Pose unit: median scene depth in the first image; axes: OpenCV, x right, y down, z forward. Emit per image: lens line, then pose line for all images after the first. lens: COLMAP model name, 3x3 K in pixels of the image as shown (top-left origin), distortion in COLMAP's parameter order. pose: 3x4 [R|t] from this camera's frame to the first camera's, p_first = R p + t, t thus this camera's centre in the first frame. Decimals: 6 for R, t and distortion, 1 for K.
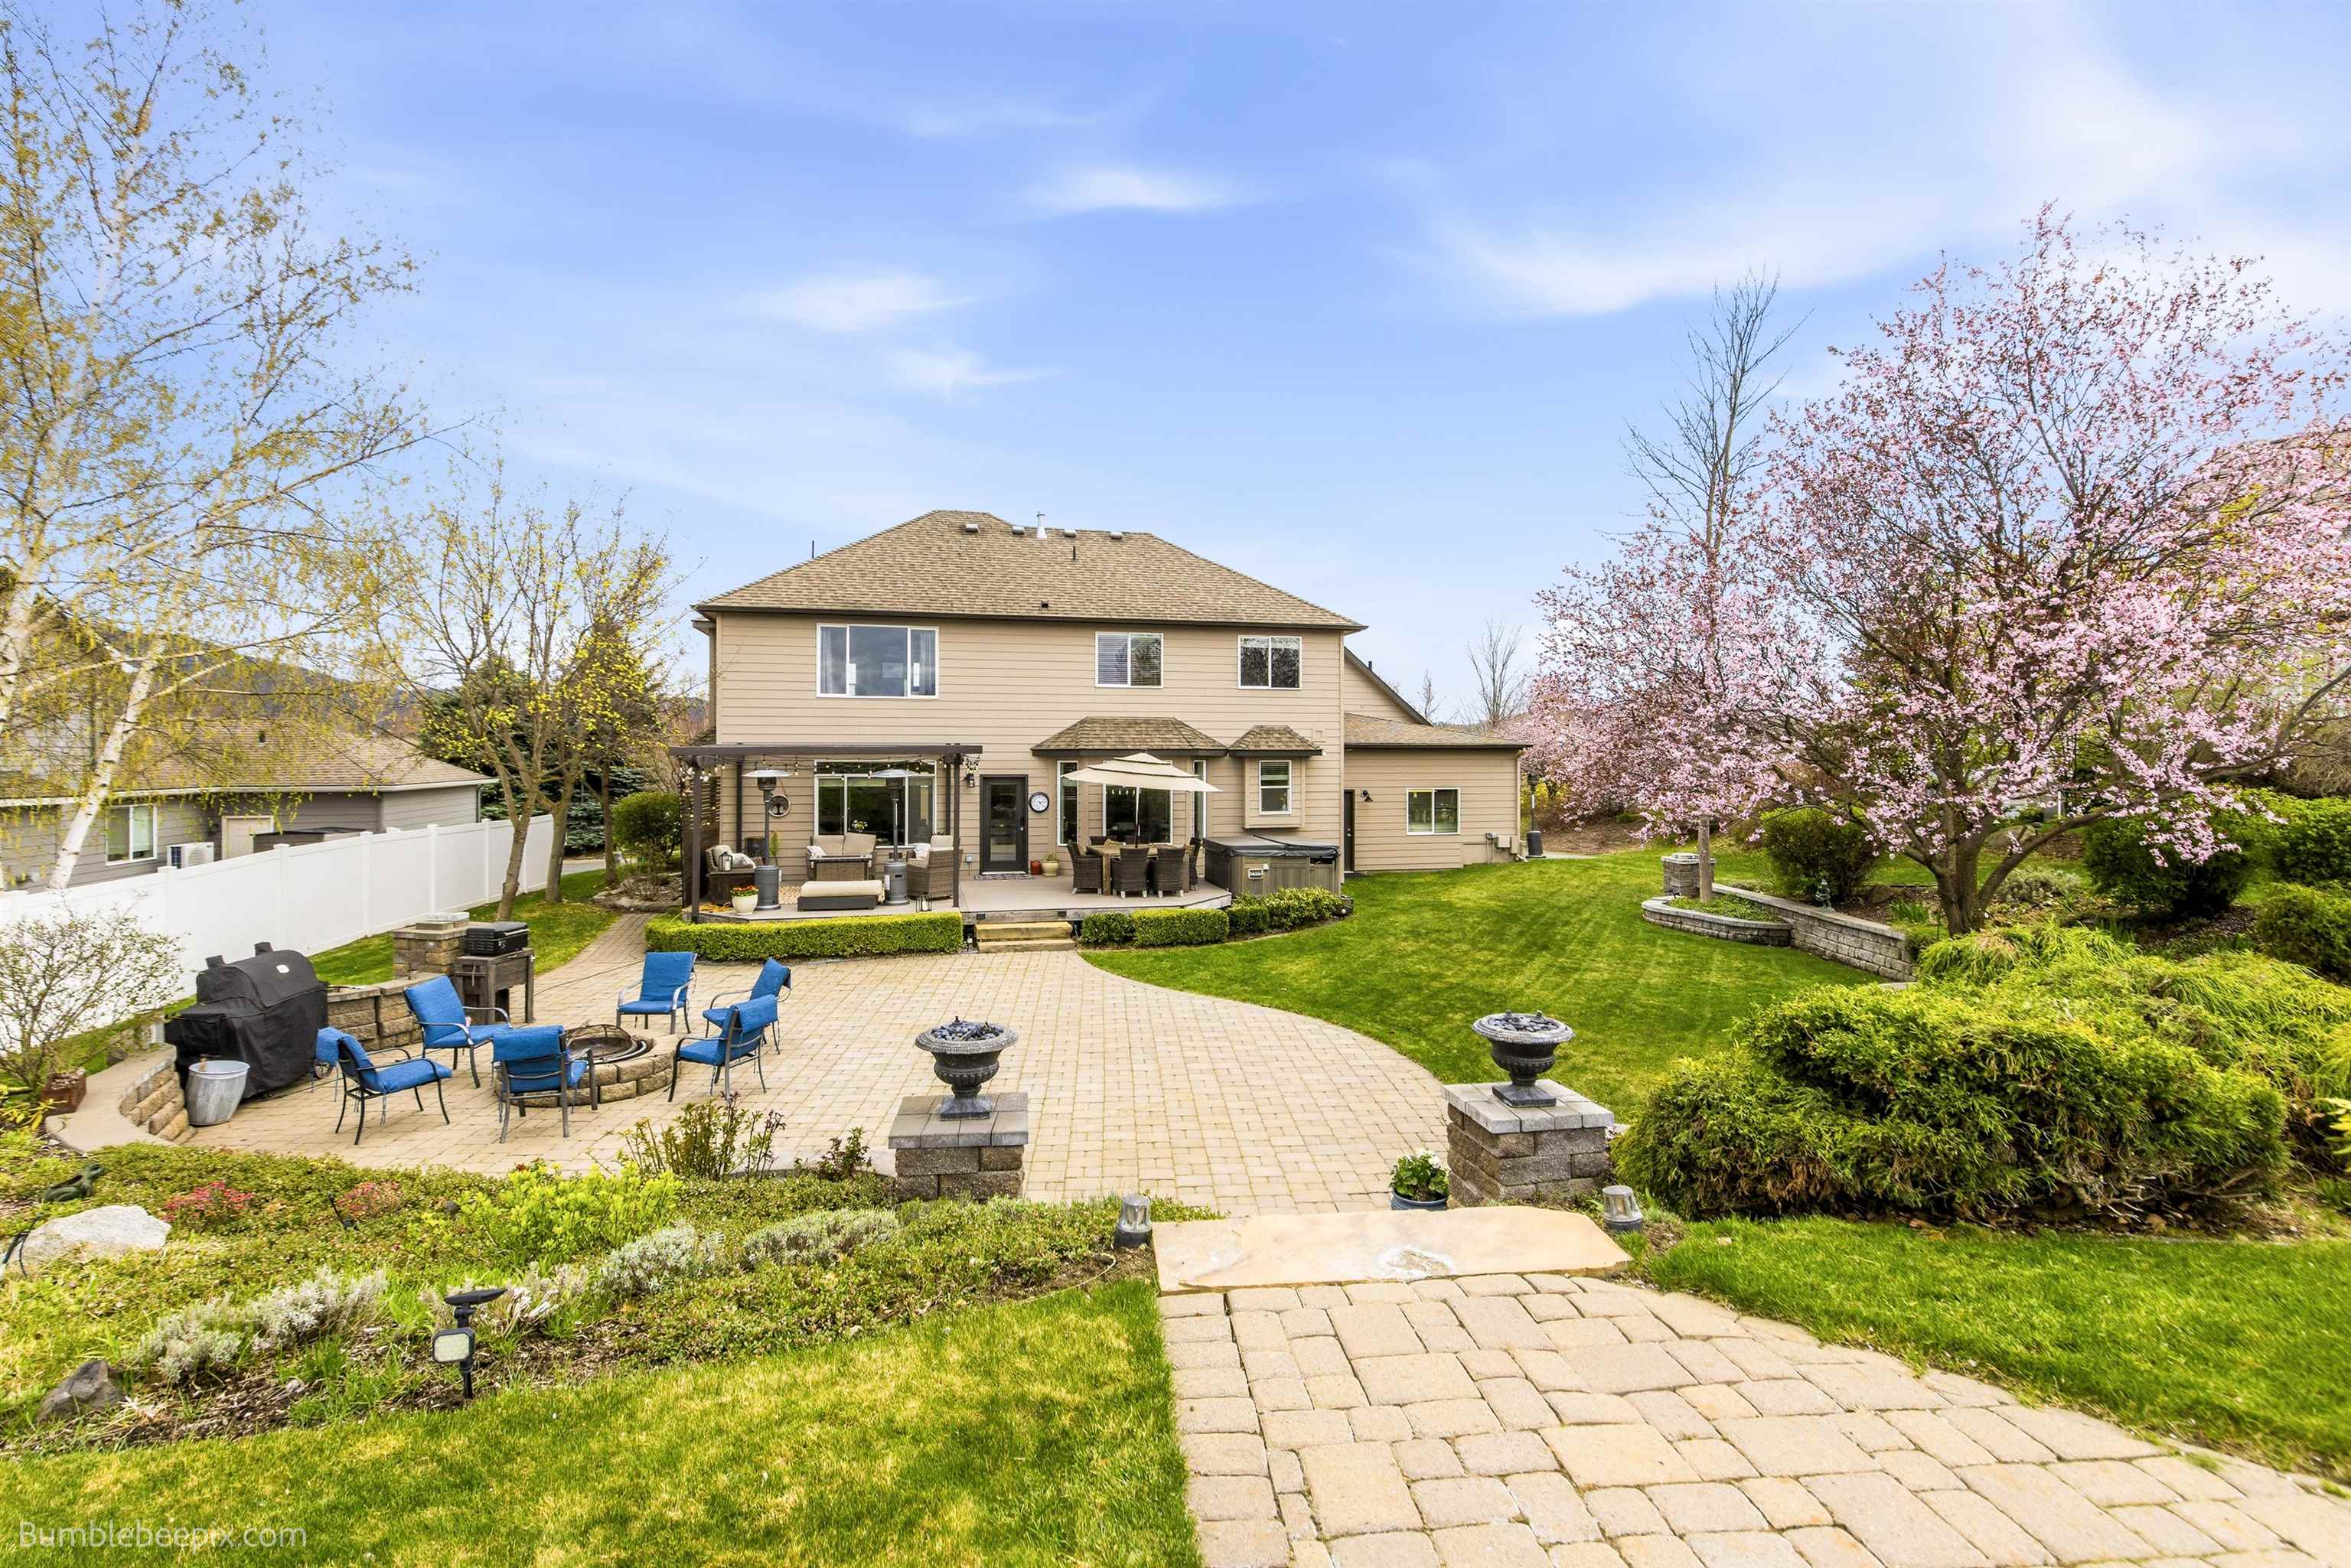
lens RADIAL K [[1059.8, 0, 1160.9], [0, 1059.8, 770.1], [0, 0, 1]] dist [0.004209, 0.000382]
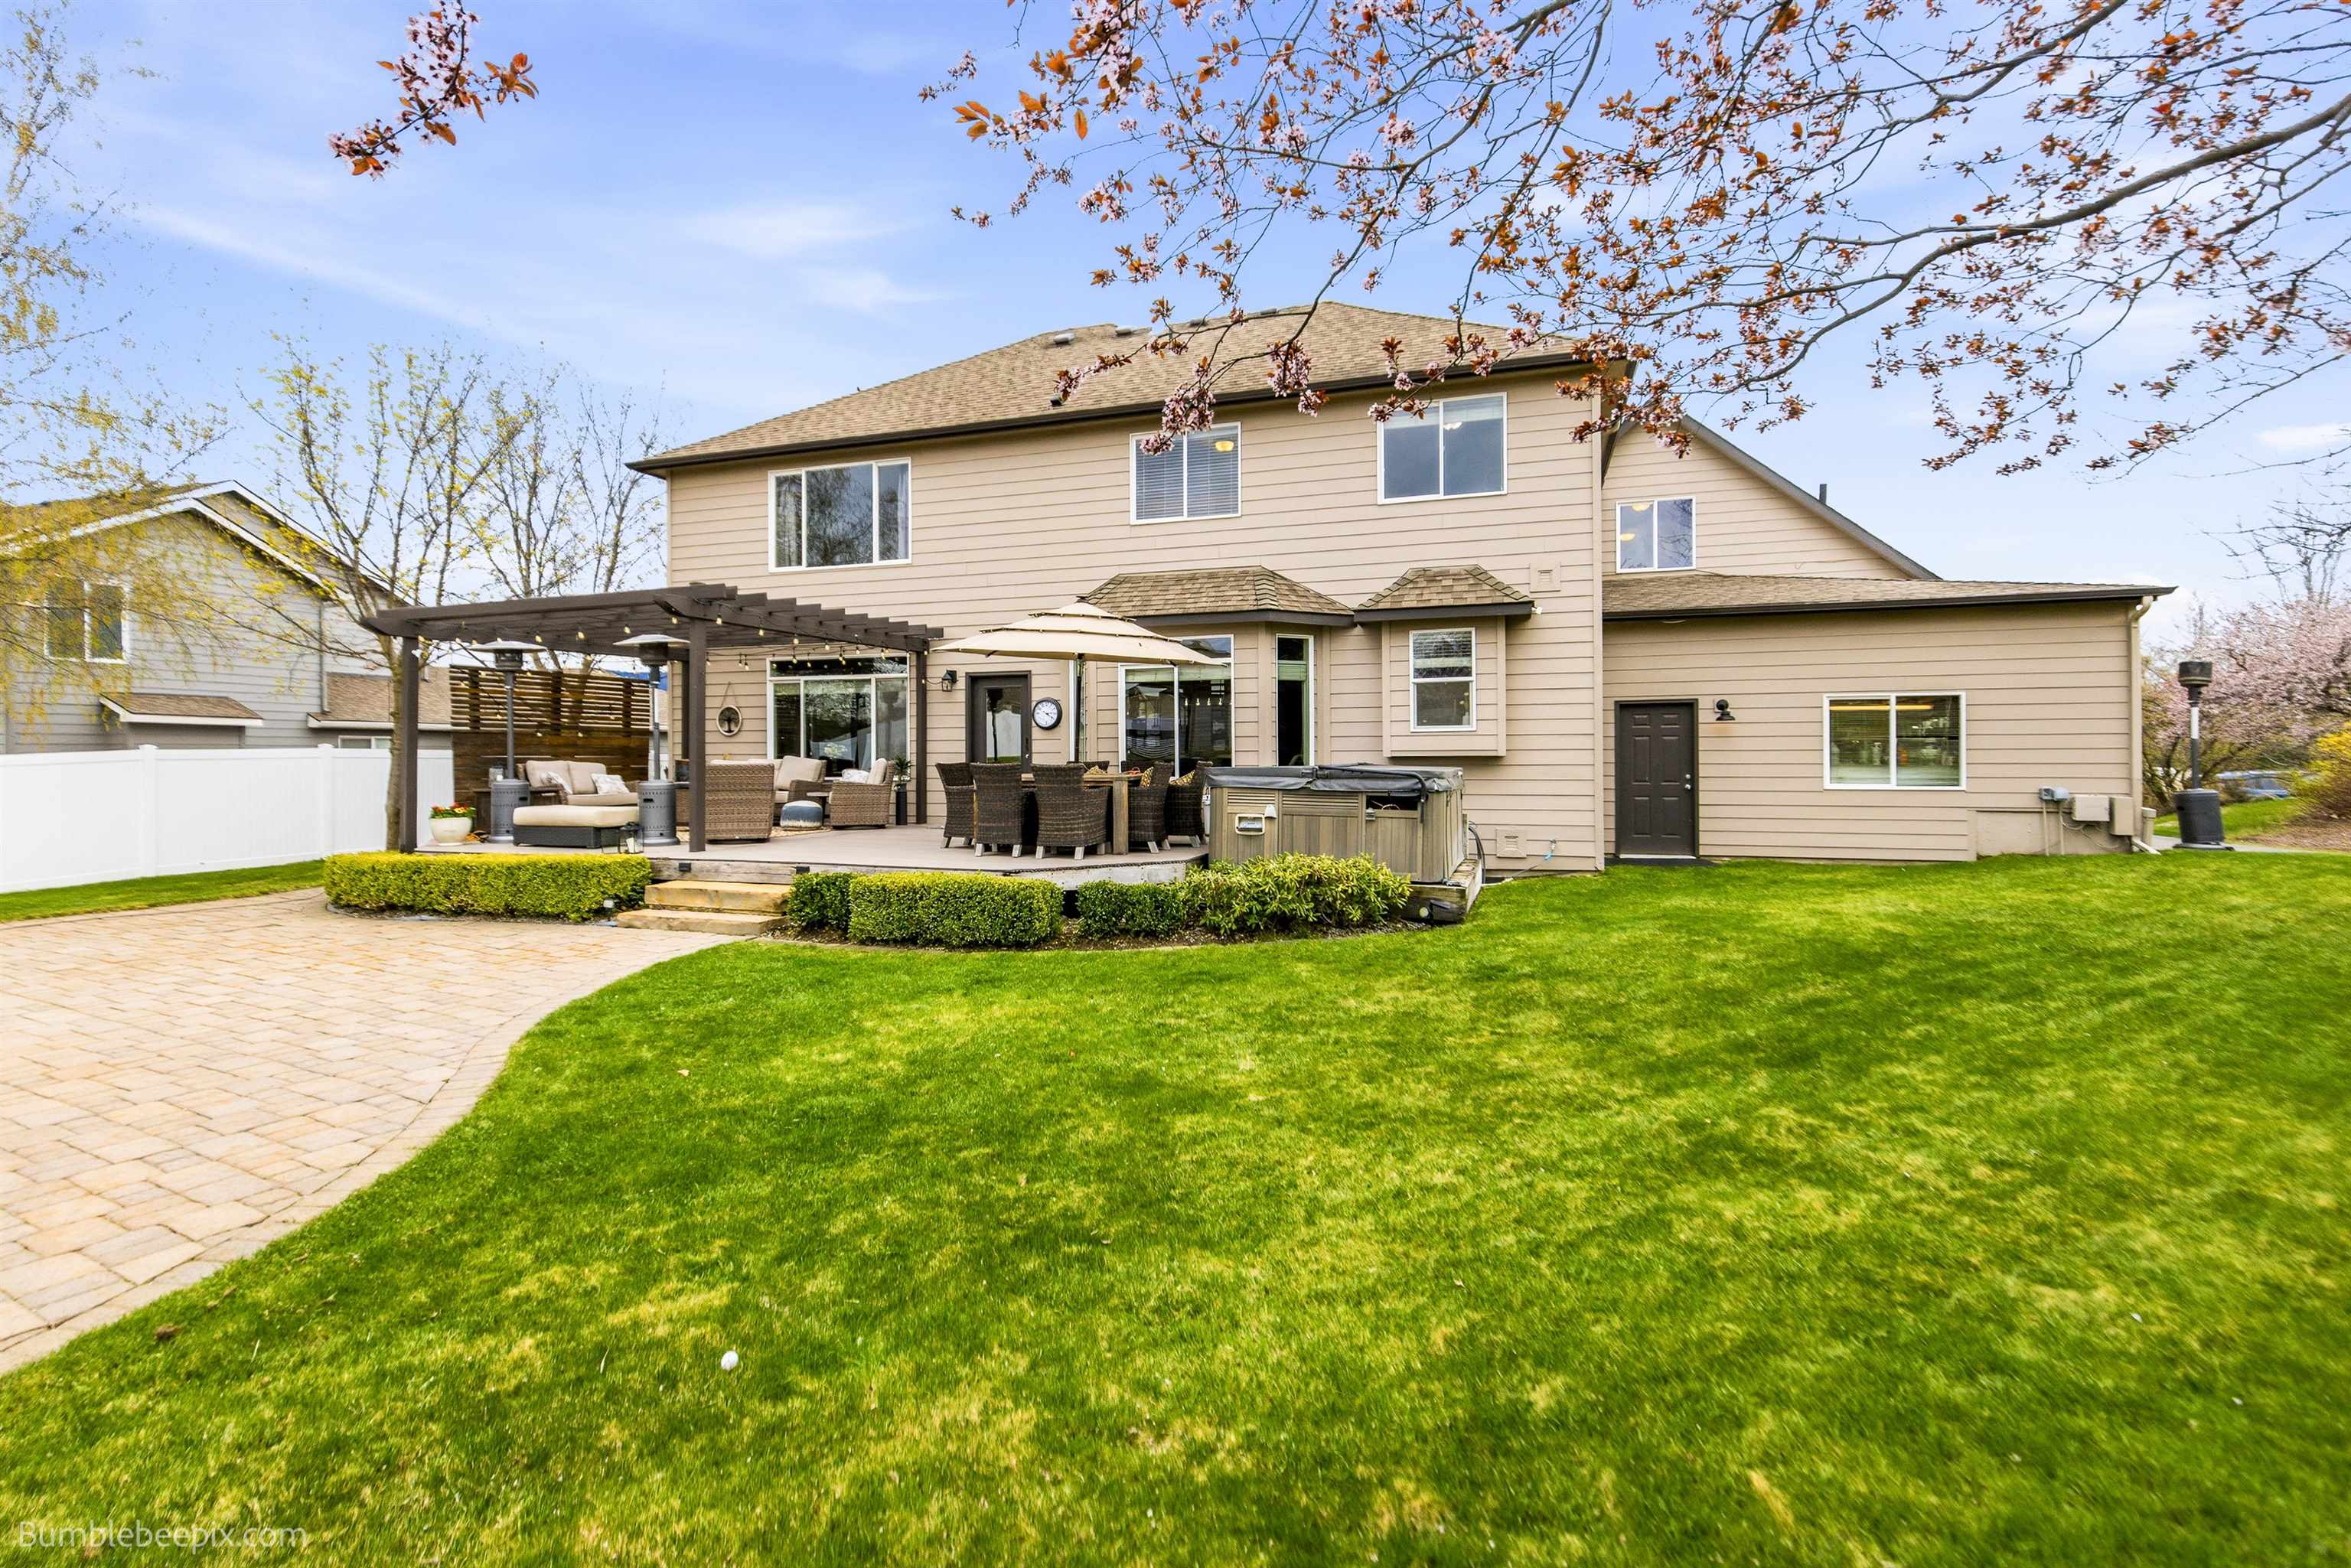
lens RADIAL K [[1059.8, 0, 1160.9], [0, 1059.8, 770.1], [0, 0, 1]] dist [0.004209, 0.000382]
pose [[0.845635, 0.000717, -0.533760, 0.287366], [-0.001913, 0.999997, -0.001688, 0.066201], [0.533758, 0.002448, 0.845634, 0.500959]]
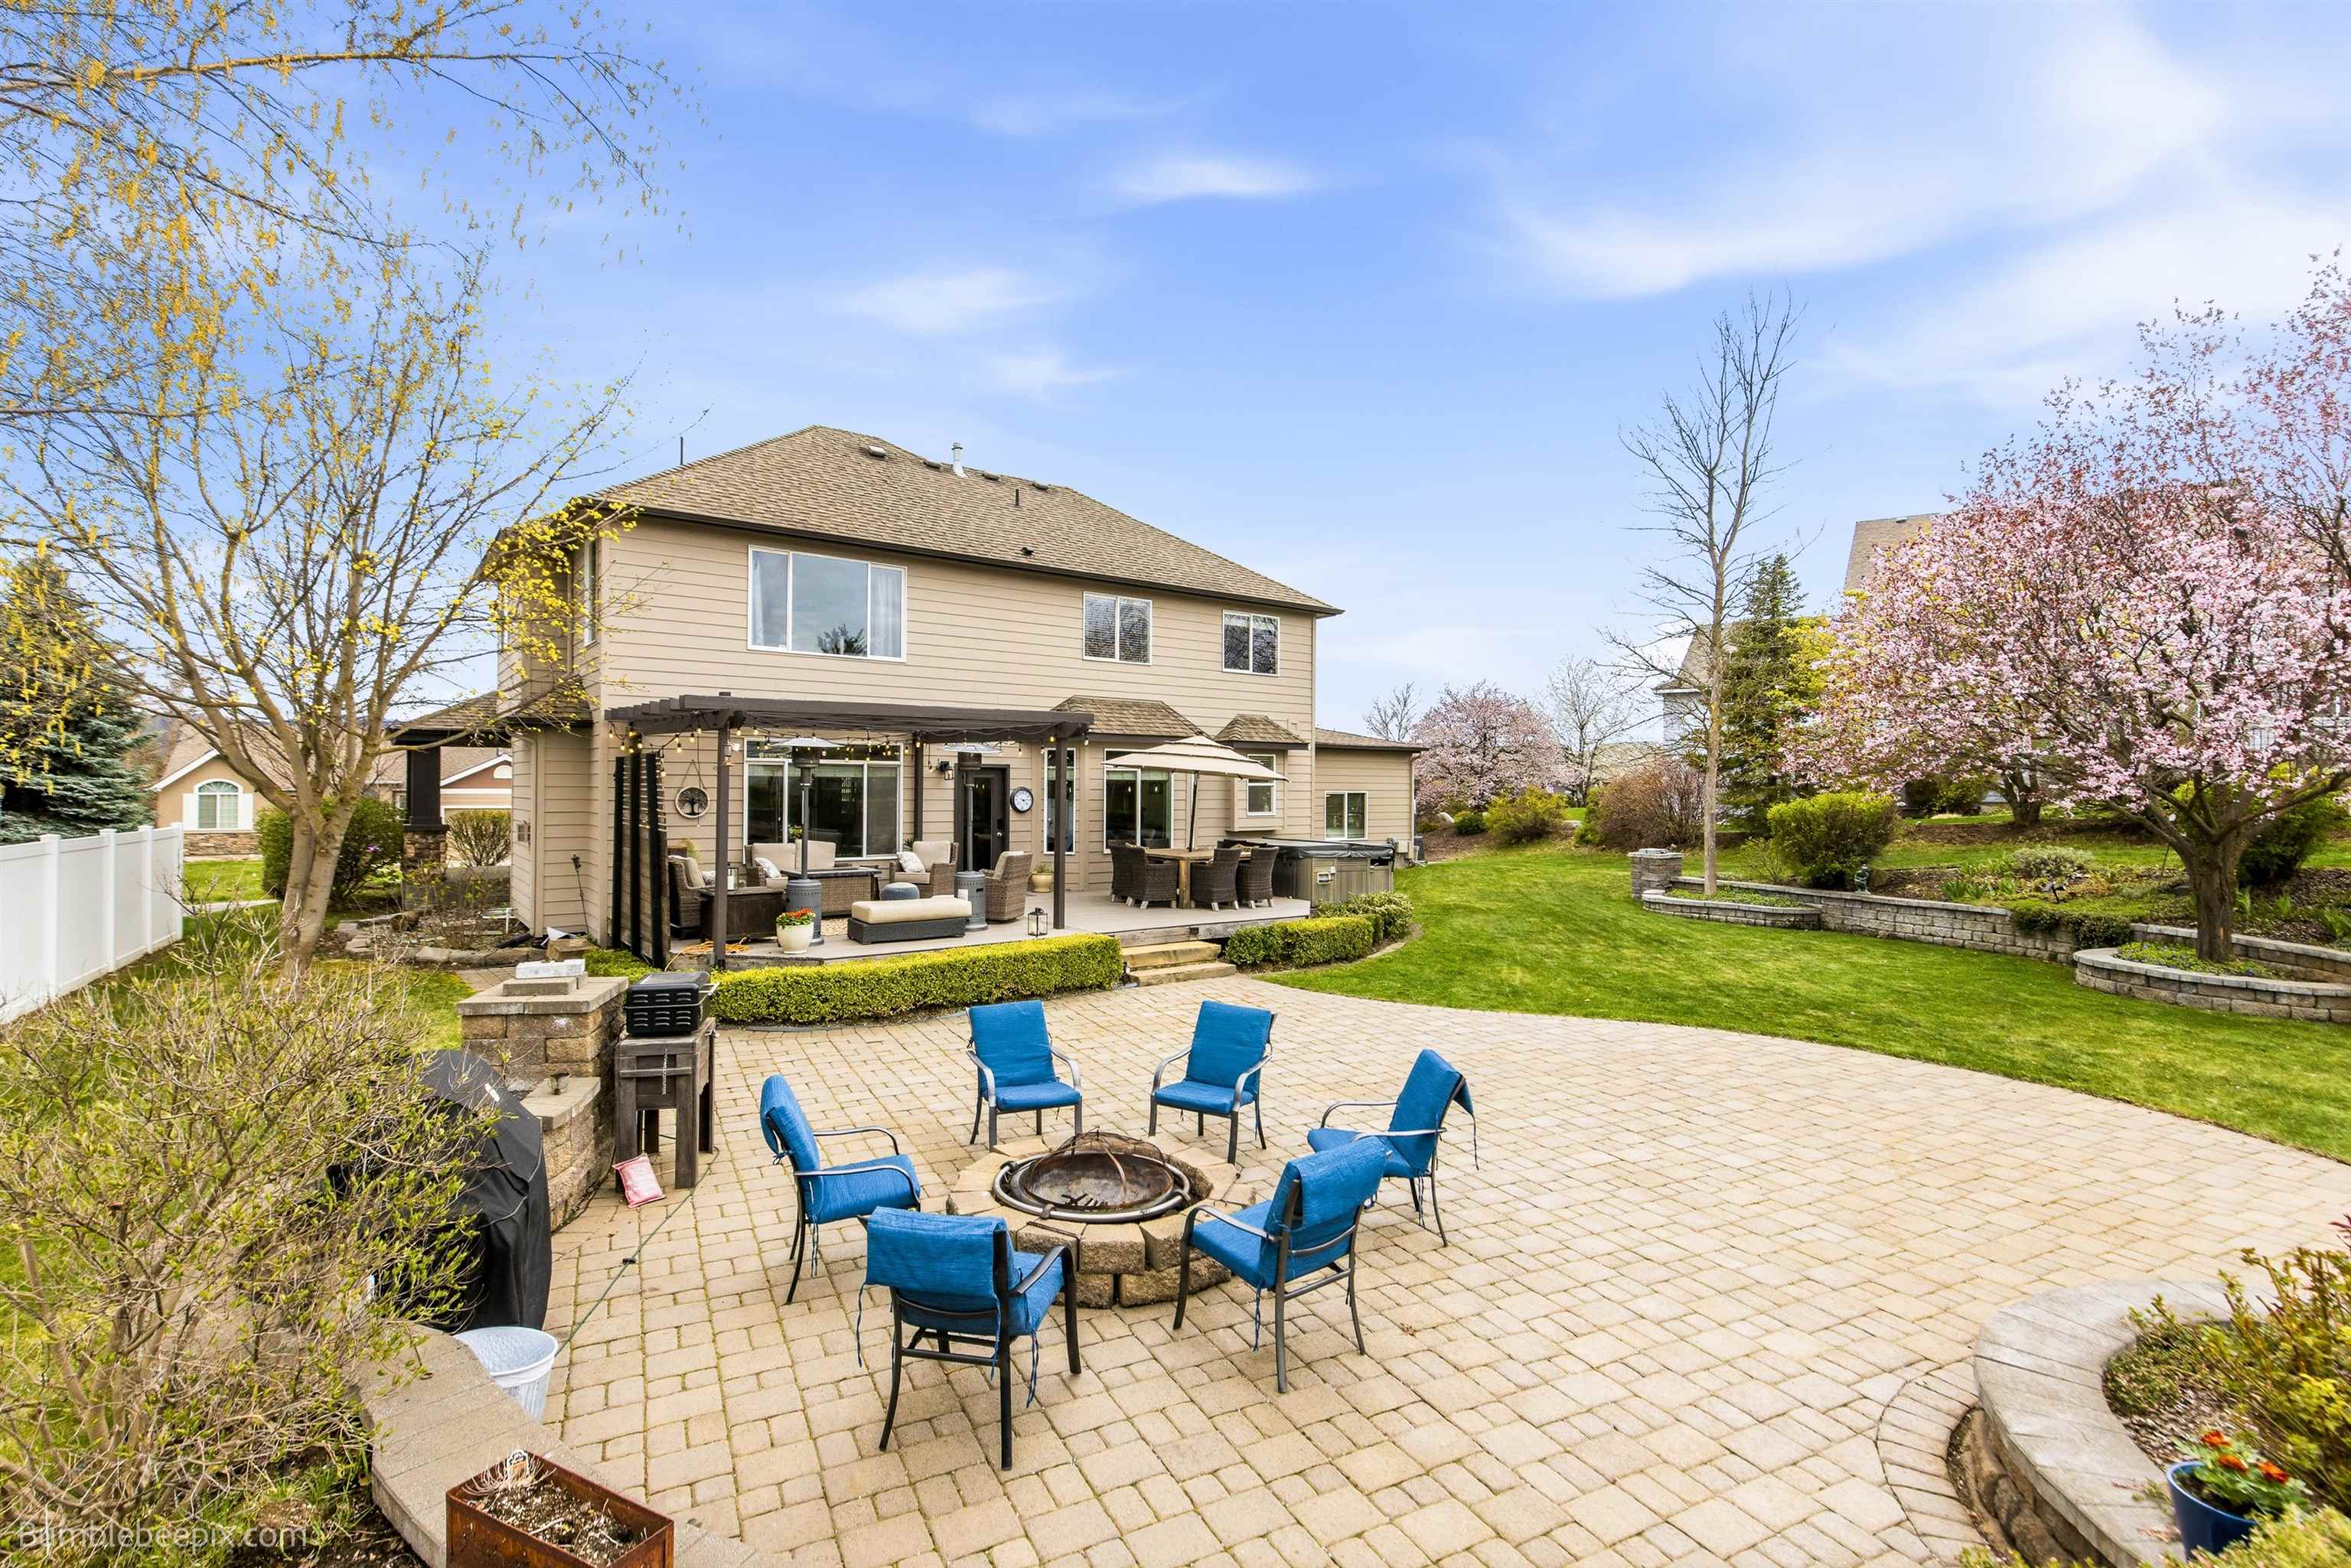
lens RADIAL K [[1059.8, 0, 1160.9], [0, 1059.8, 770.1], [0, 0, 1]] dist [0.004209, 0.000382]
pose [[0.919458, 0.011282, 0.393027, -0.334146], [0.001600, 0.999473, -0.032435, 0.034199], [-0.393186, 0.030451, 0.918955, 0.233388]]
